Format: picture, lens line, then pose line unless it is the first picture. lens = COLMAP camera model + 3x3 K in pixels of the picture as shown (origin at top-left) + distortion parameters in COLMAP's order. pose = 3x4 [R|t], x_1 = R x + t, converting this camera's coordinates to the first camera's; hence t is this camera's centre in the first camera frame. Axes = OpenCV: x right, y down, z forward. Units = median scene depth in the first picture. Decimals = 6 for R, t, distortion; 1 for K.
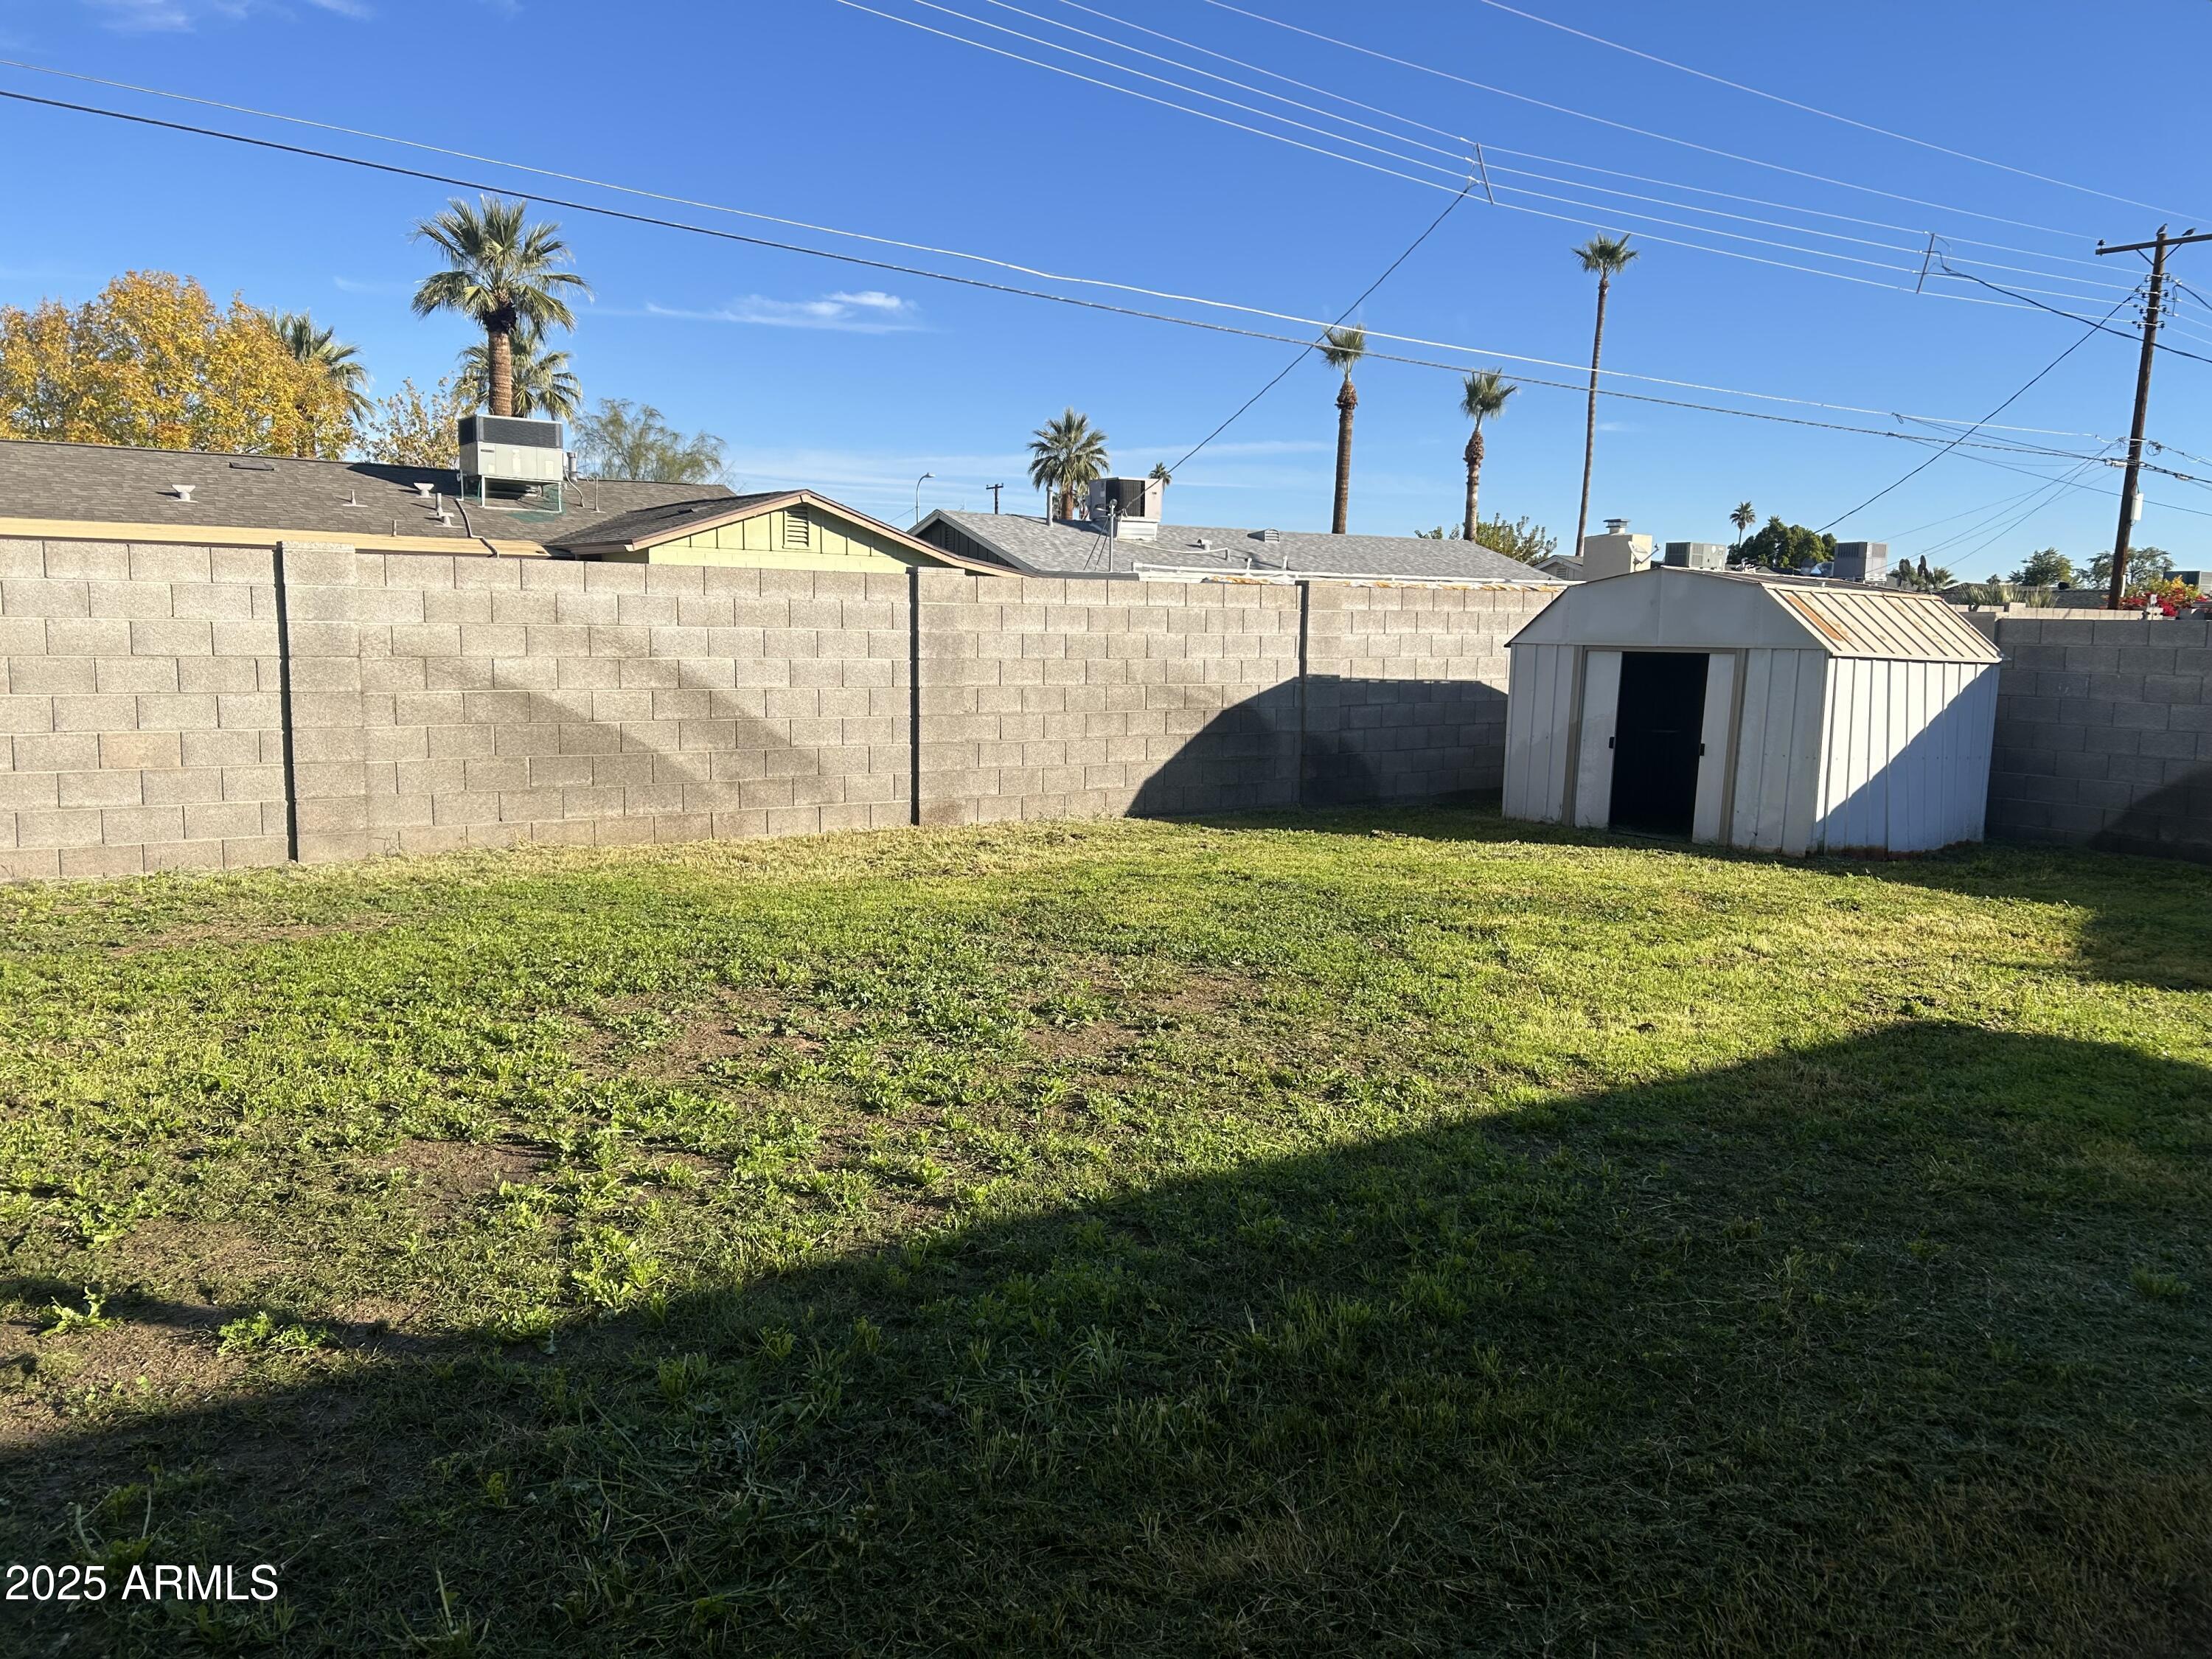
lens RADIAL K [[1671.2, 0, 1104.7], [0, 1671.2, 838.4], [0, 0, 1]] dist [0.063592, -0.066559]
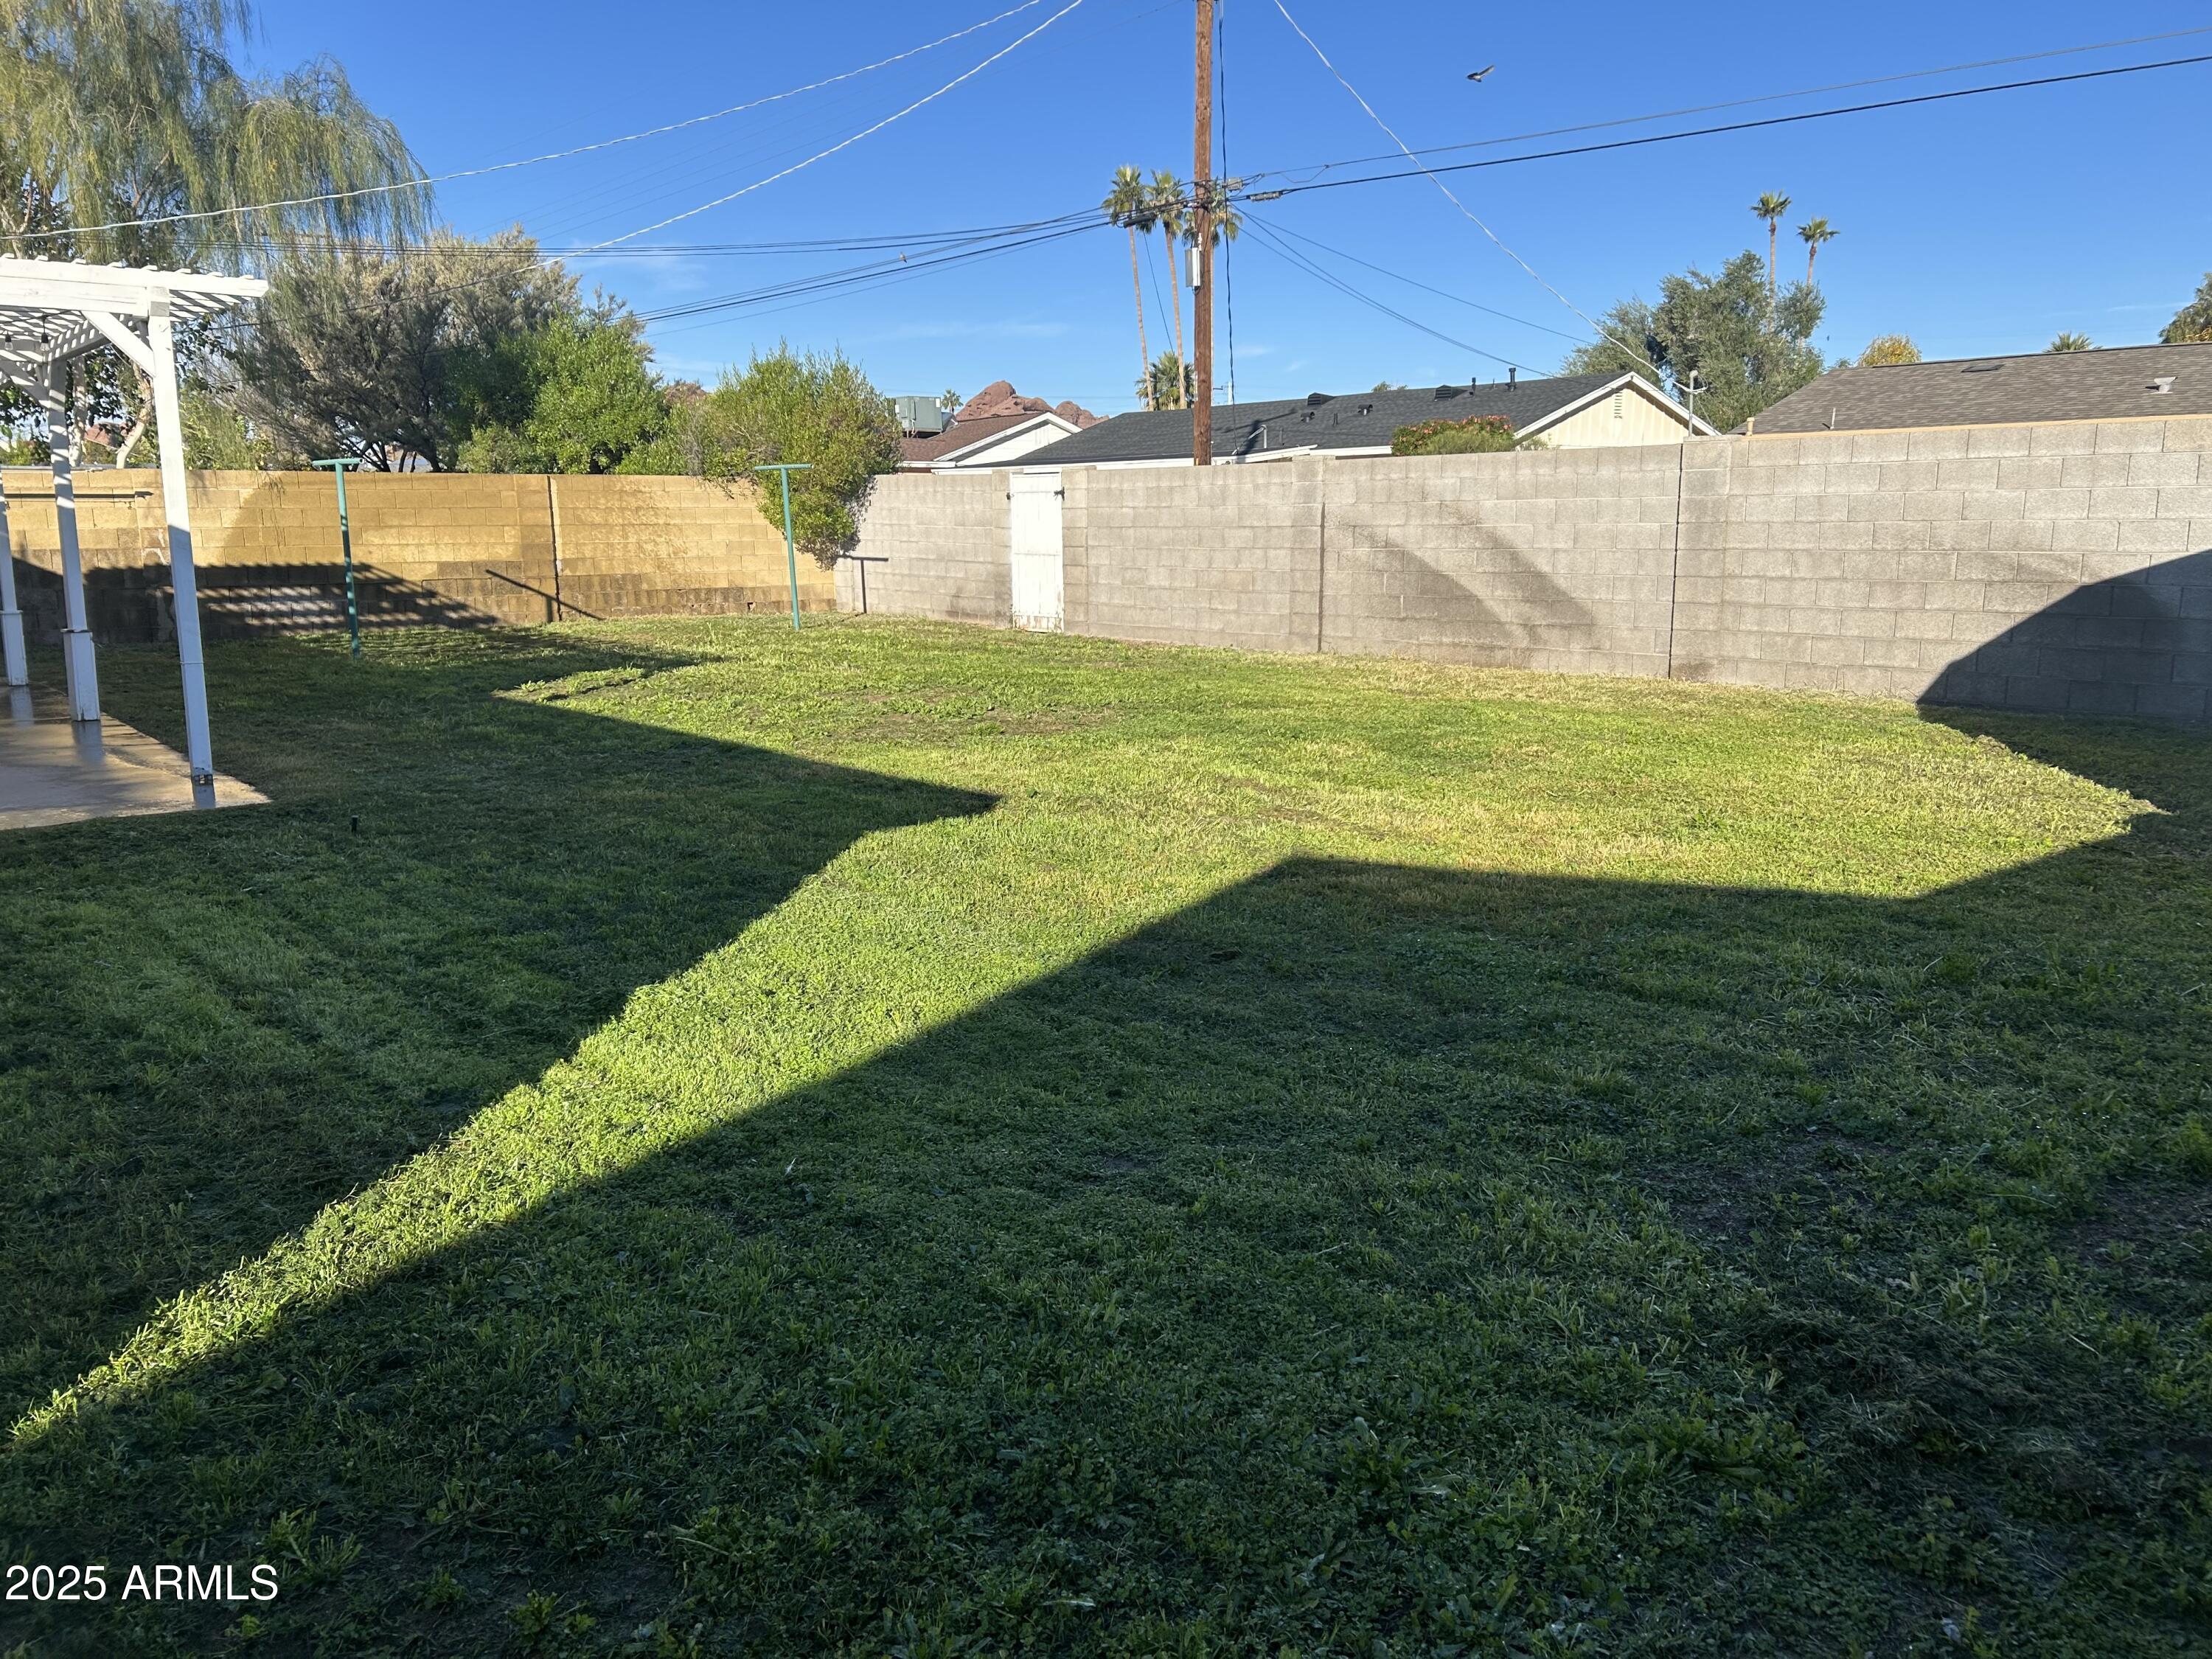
lens RADIAL K [[1671.2, 0, 1102.9], [0, 1671.2, 826.3], [0, 0, 1]] dist [0.063592, -0.066559]
pose [[0.077453, 0.162439, -0.983674, 0.961642], [-0.117337, 0.981266, 0.152802, -0.037948], [0.990067, 0.103586, 0.095062, 0.550176]]
